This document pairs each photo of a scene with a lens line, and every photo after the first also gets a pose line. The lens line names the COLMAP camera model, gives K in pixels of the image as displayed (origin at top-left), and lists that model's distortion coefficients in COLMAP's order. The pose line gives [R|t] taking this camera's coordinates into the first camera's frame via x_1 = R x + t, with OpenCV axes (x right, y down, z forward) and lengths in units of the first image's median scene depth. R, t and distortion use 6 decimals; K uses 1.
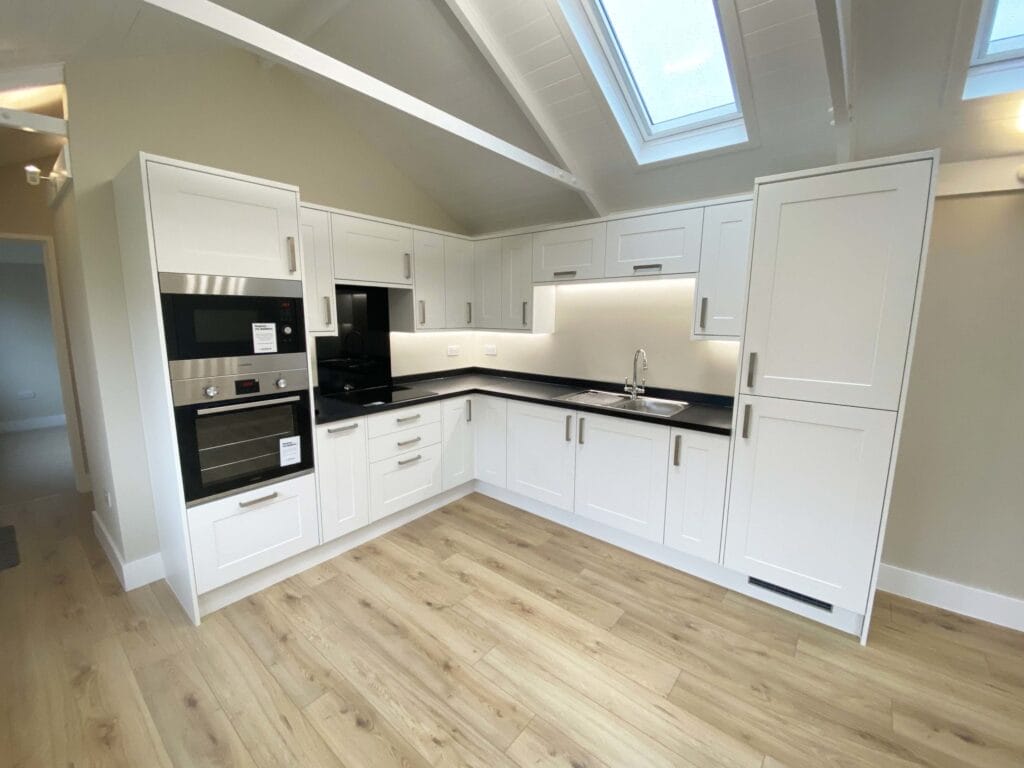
lens RADIAL K [[424.7, 0, 498.6], [0, 424.7, 383.6], [0, 0, 1]] dist [0.005029, -0.010839]
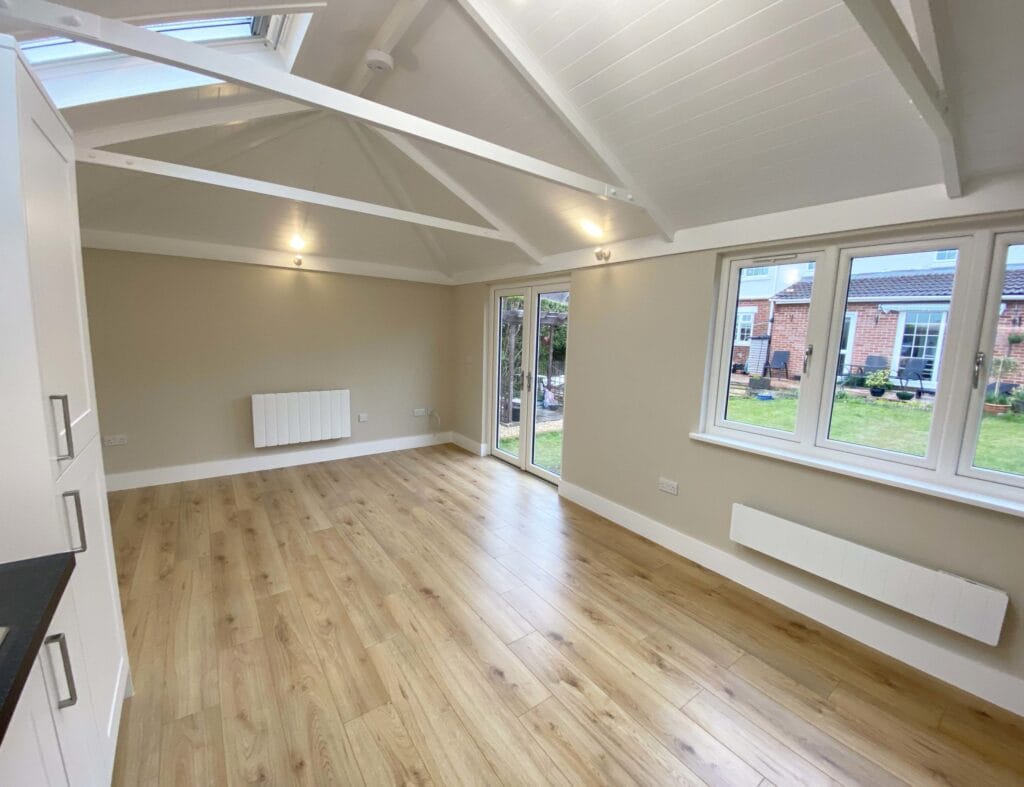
lens RADIAL K [[419.5, 0, 515.8], [0, 419.5, 387.7], [0, 0, 1]] dist [-0.012473, -0.001181]
pose [[-0.971659, -0.073155, 0.224782, -0.057756], [-0.004626, 0.956612, 0.291329, -0.219684], [-0.236341, 0.282033, -0.929839, 1.247293]]
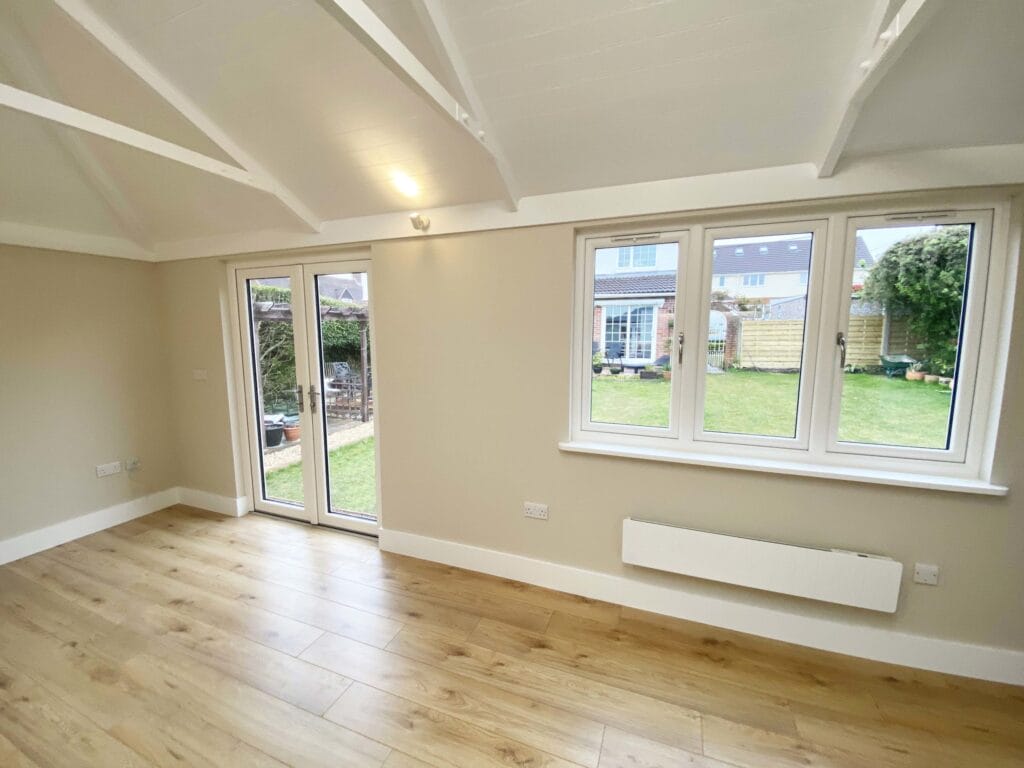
lens RADIAL K [[424.7, 0, 513.3], [0, 424.7, 378.5], [0, 0, 1]] dist [0.005029, -0.010839]
pose [[-0.945338, 0.032999, -0.324417, 0.155496], [-0.058078, 0.961922, 0.267083, -0.158598], [0.320877, 0.271326, -0.907425, 0.861107]]
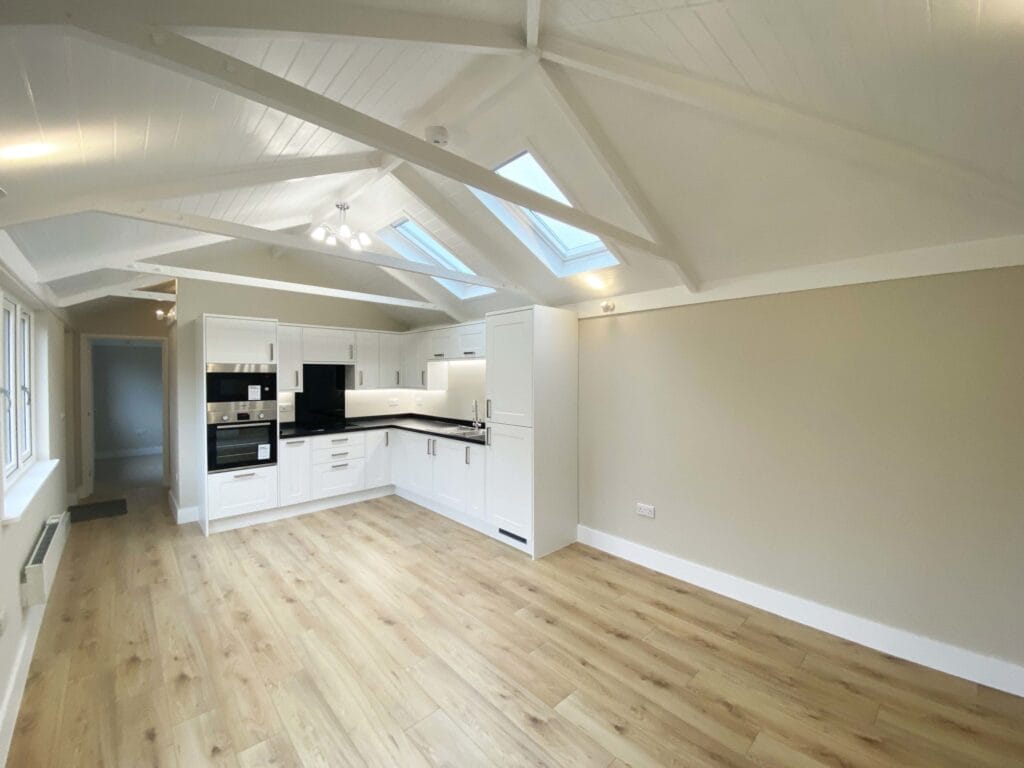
lens RADIAL K [[424.7, 0, 508.0], [0, 424.7, 377.0], [0, 0, 1]] dist [0.005029, -0.010839]
pose [[0.991874, -0.006844, -0.127037, 0.867264], [-0.012513, 0.988462, -0.150950, 0.104131], [0.126605, 0.151313, 0.980345, -0.809533]]
